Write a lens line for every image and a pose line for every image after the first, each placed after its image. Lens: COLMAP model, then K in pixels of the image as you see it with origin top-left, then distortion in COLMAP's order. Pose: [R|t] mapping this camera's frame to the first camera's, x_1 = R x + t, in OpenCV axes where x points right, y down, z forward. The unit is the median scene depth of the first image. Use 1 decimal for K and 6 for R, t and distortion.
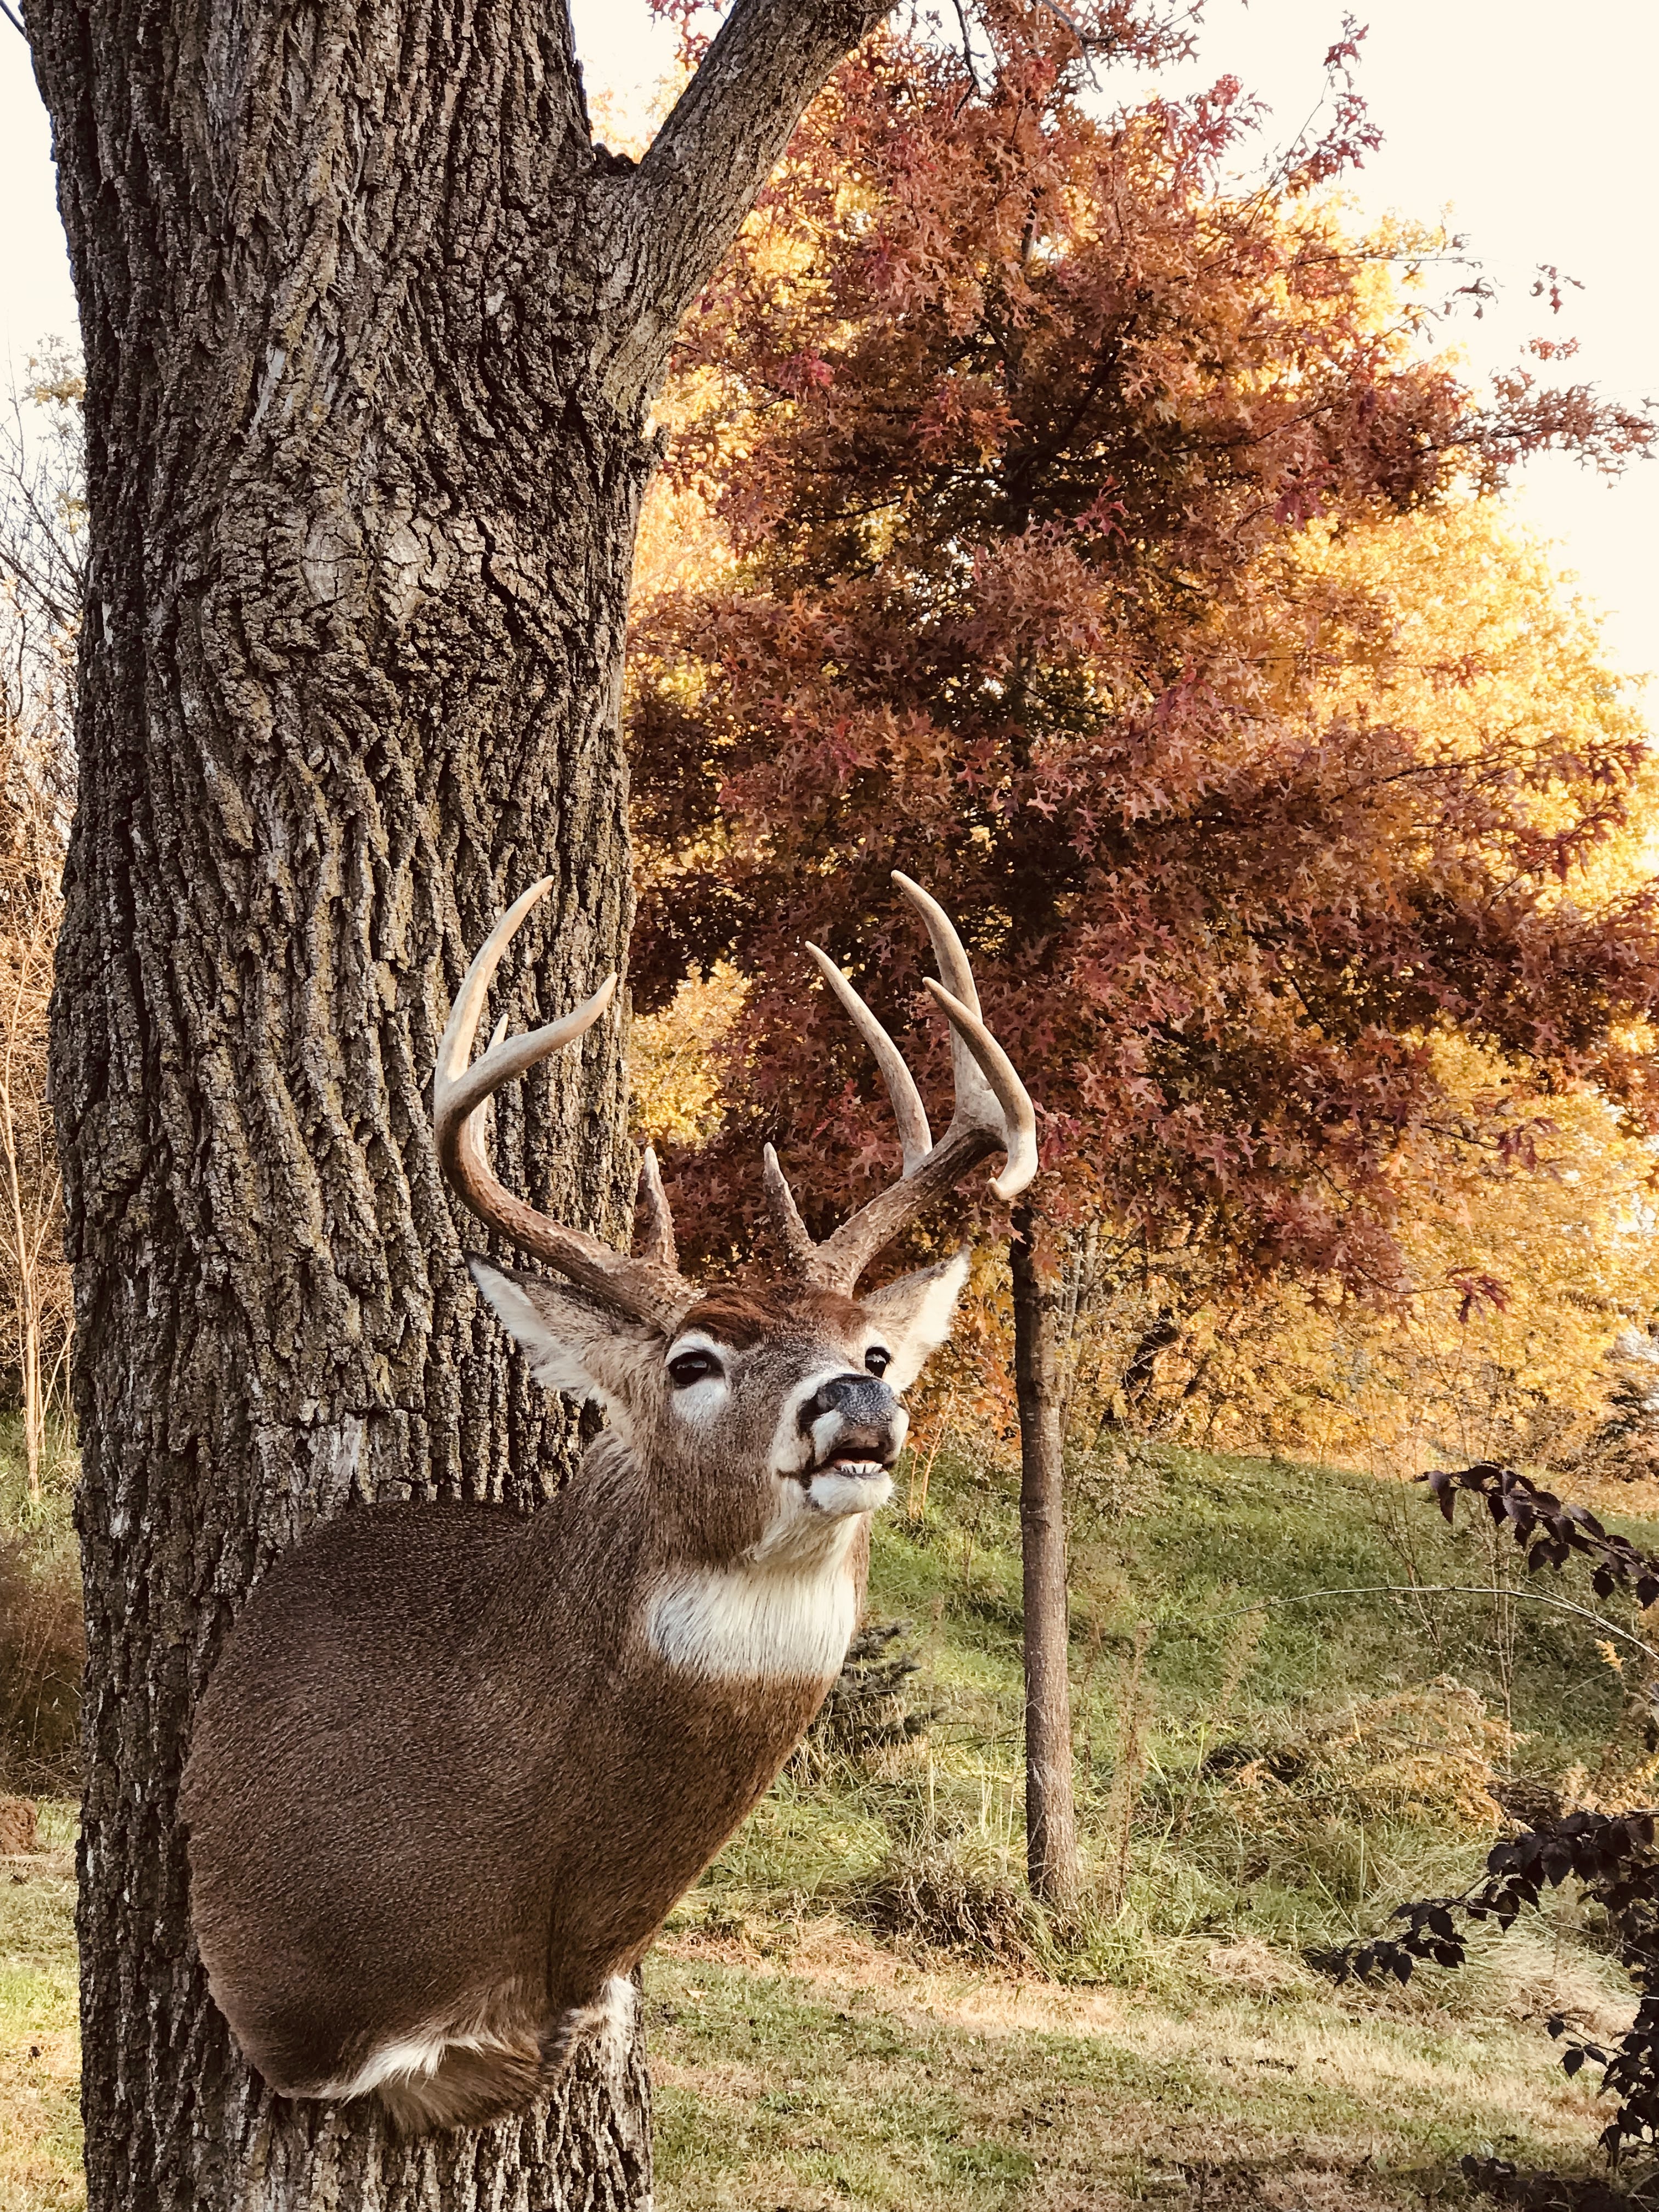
lens RADIAL K [[4051.9, 0, 829.5], [0, 4051.9, 1106.0], [0, 0, 1]] dist [-0.089891, 1.417480]
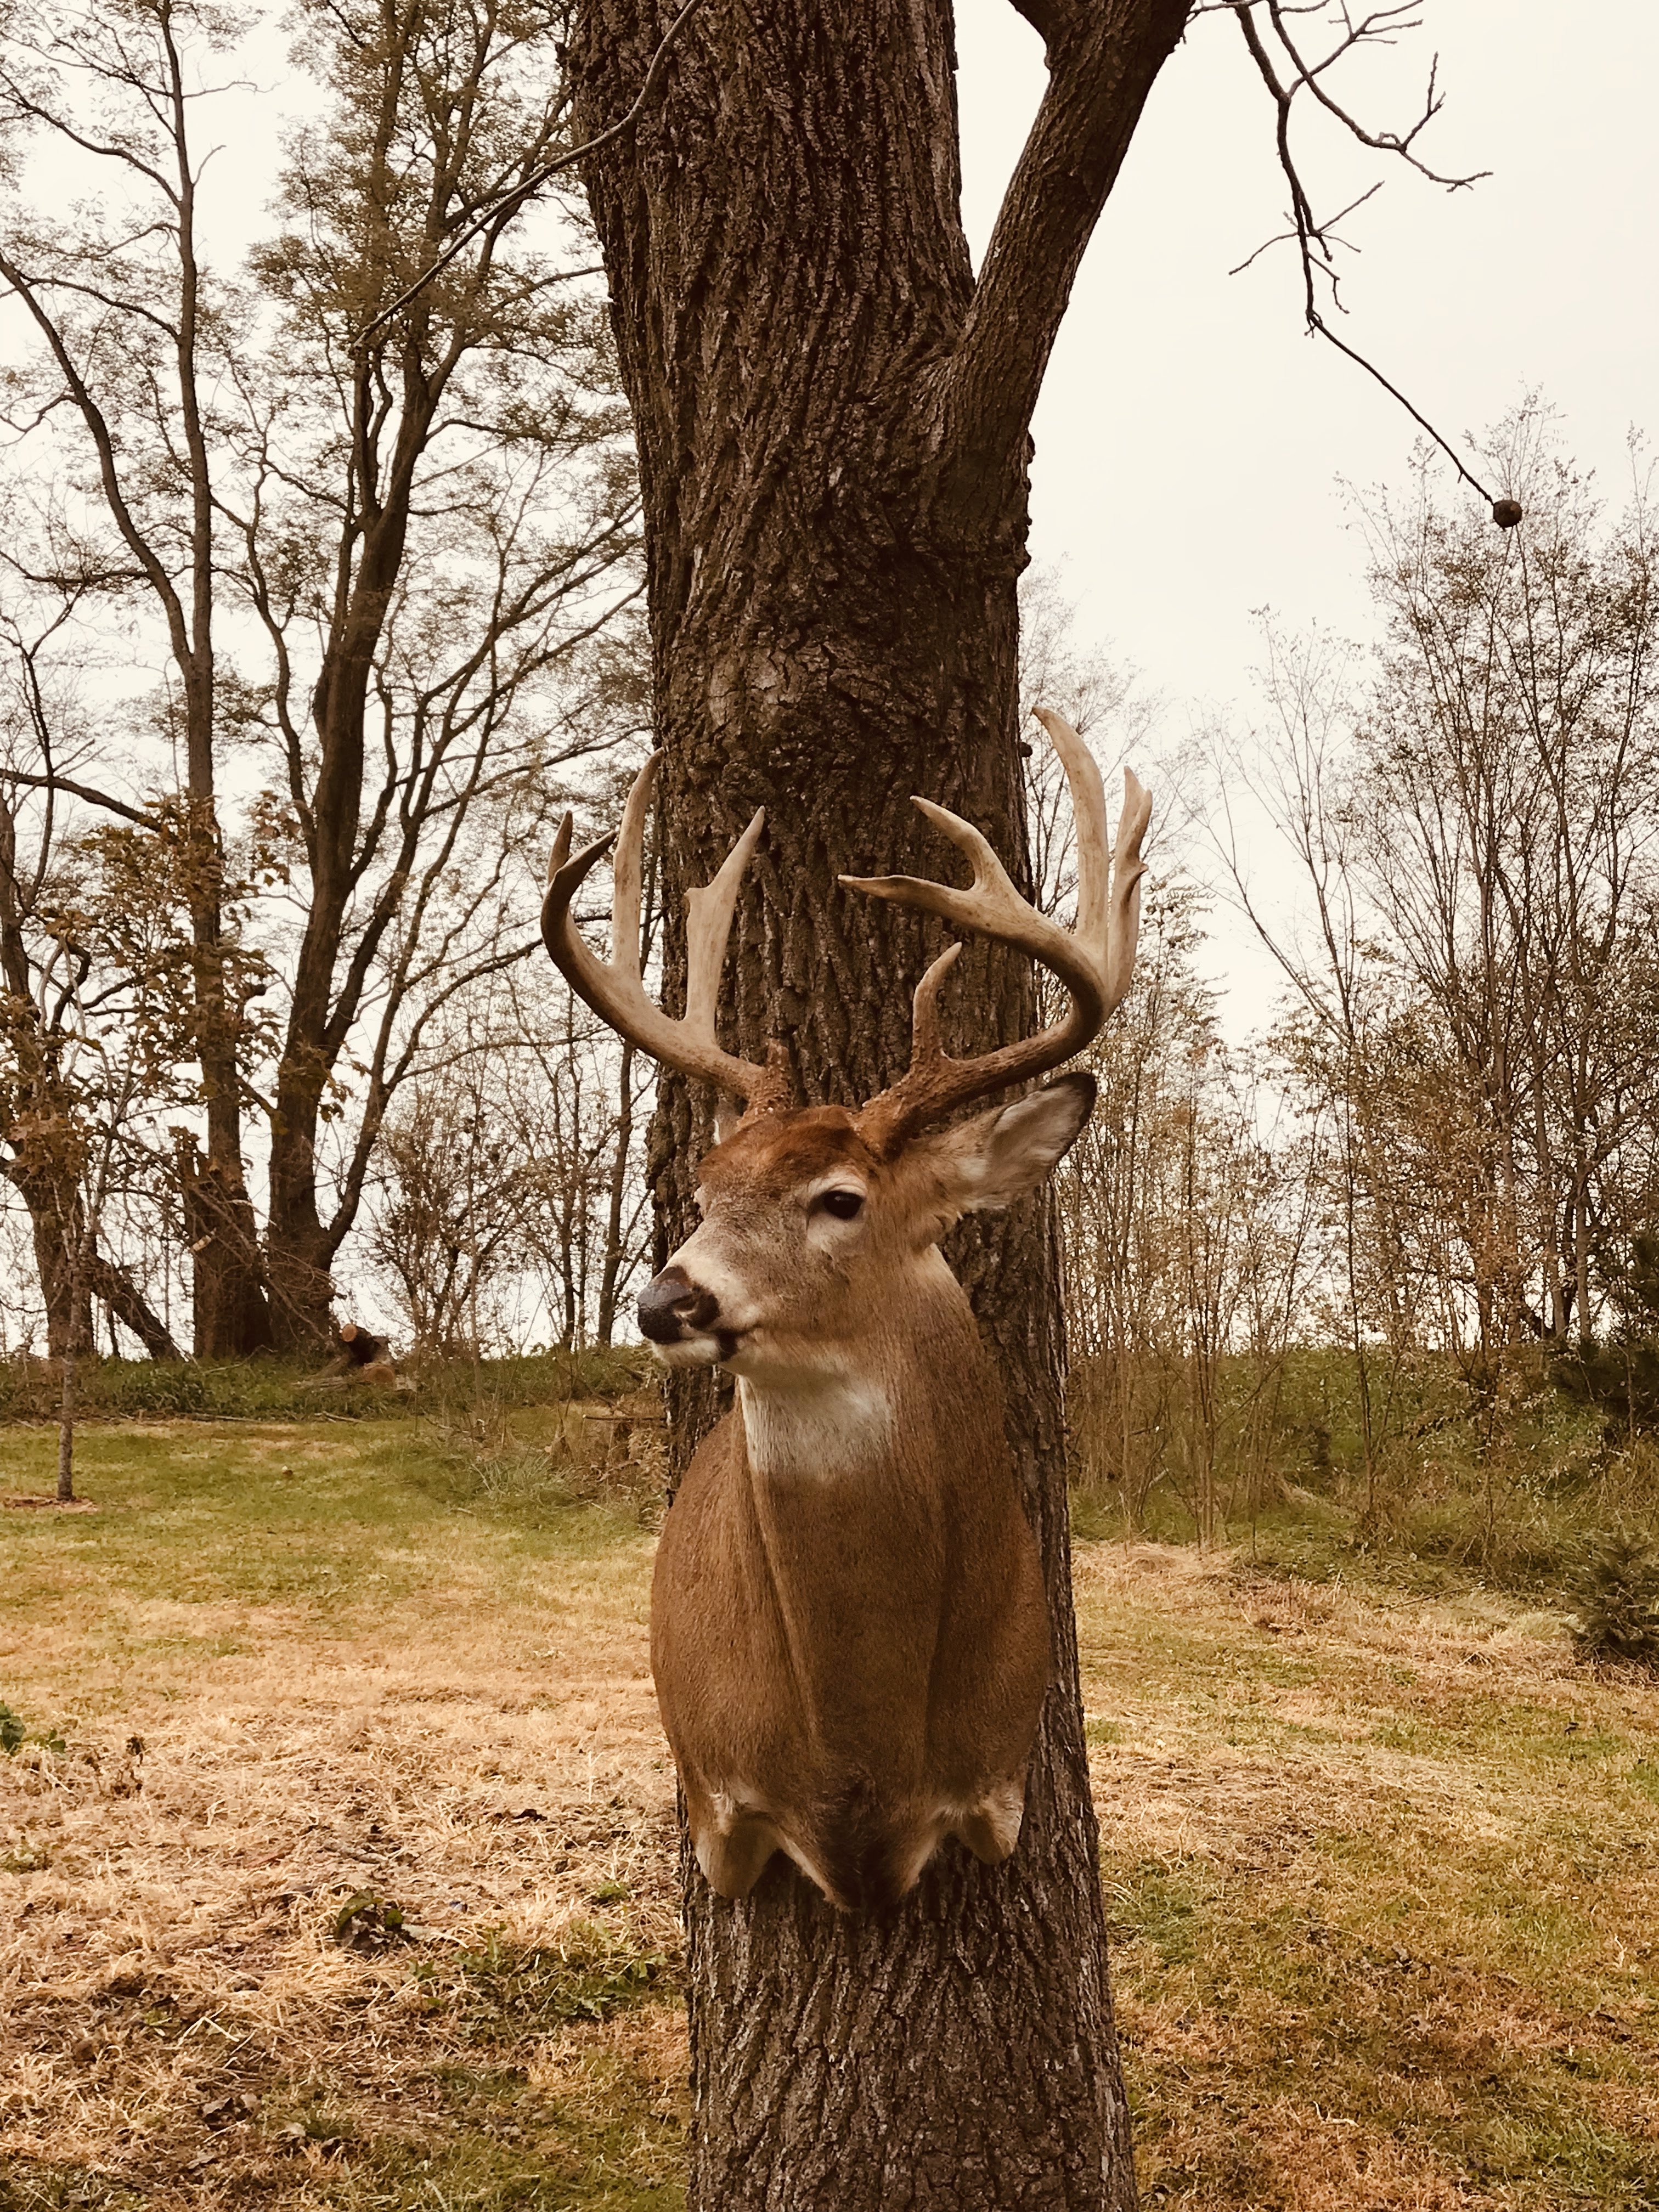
lens RADIAL K [[2779.5, 0, 829.5], [0, 2779.5, 1106.0], [0, 0, 1]] dist [0.169933, -0.562896]
pose [[0.787793, -0.079549, -0.610781, 0.455087], [0.066397, 0.996814, -0.044188, 0.043909], [0.612350, -0.005743, 0.790566, 0.286173]]
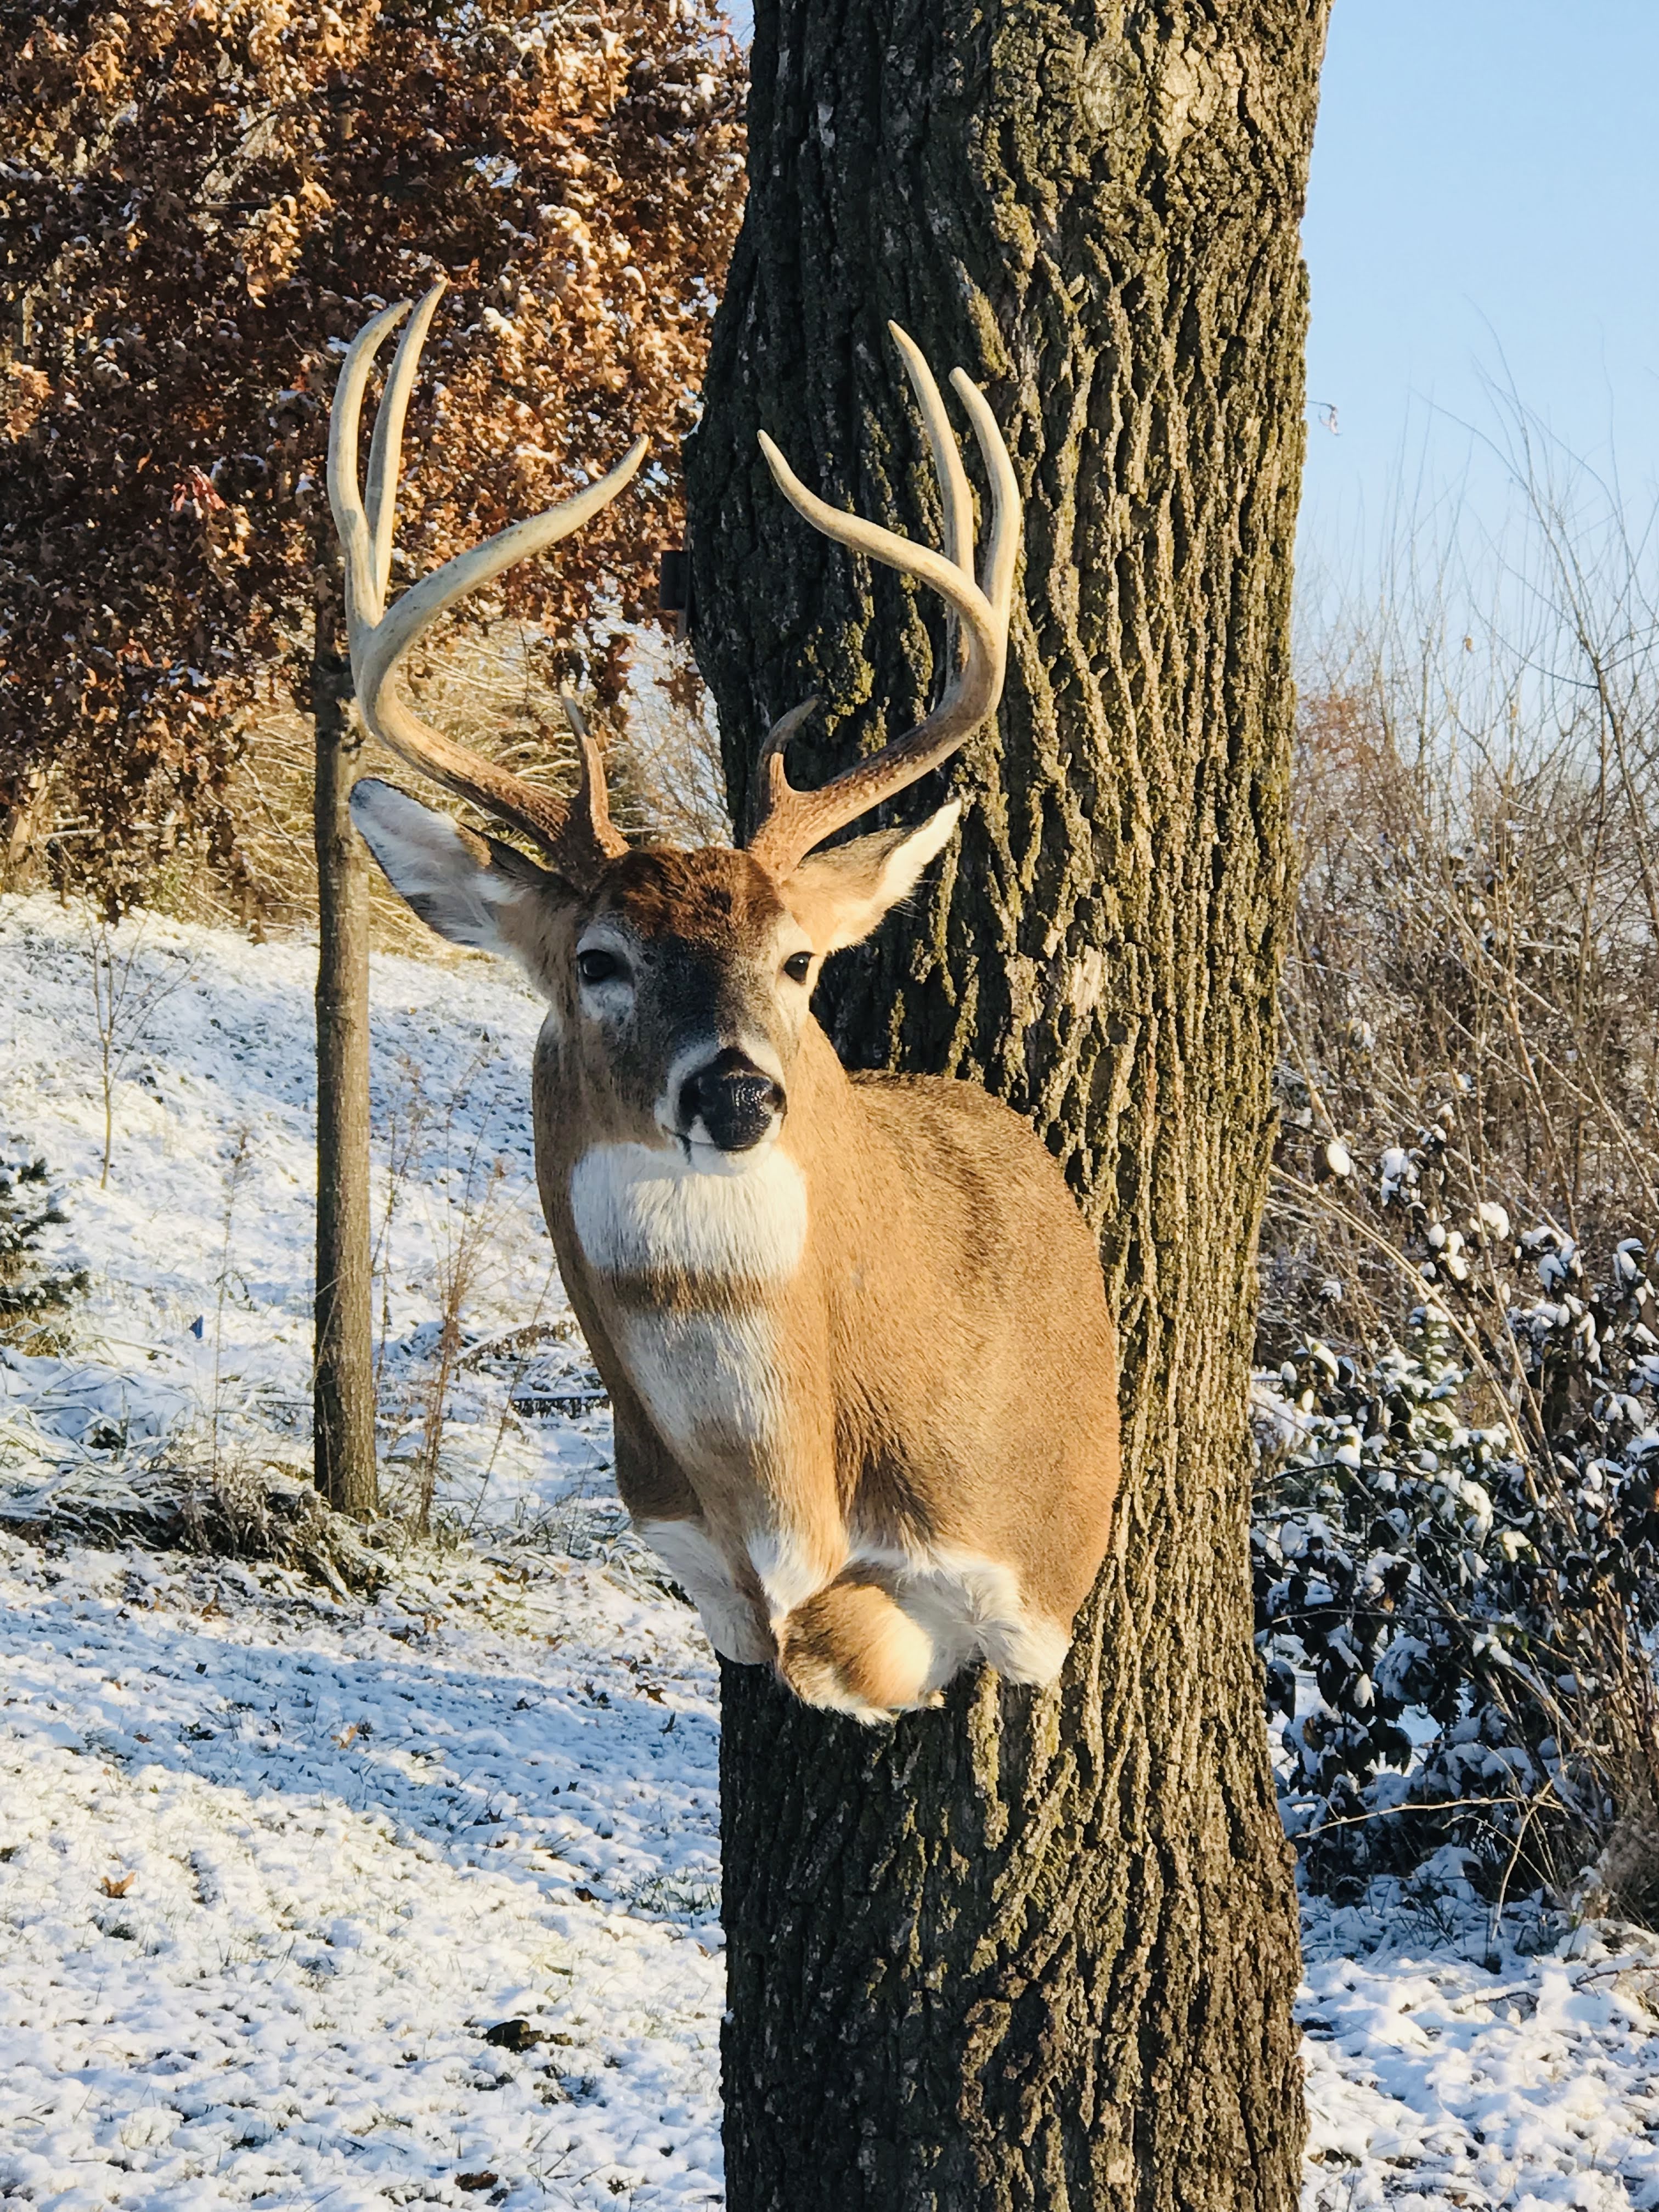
lens RADIAL K [[5725.1, 0, 829.5], [0, 5725.1, 1106.0], [0, 0, 1]] dist [-0.141672, 1.580754]
pose [[0.973230, 0.020254, 0.228941, -0.499416], [-0.048101, 0.992000, 0.116716, -0.047069], [-0.224745, -0.124604, 0.966418, -0.362120]]
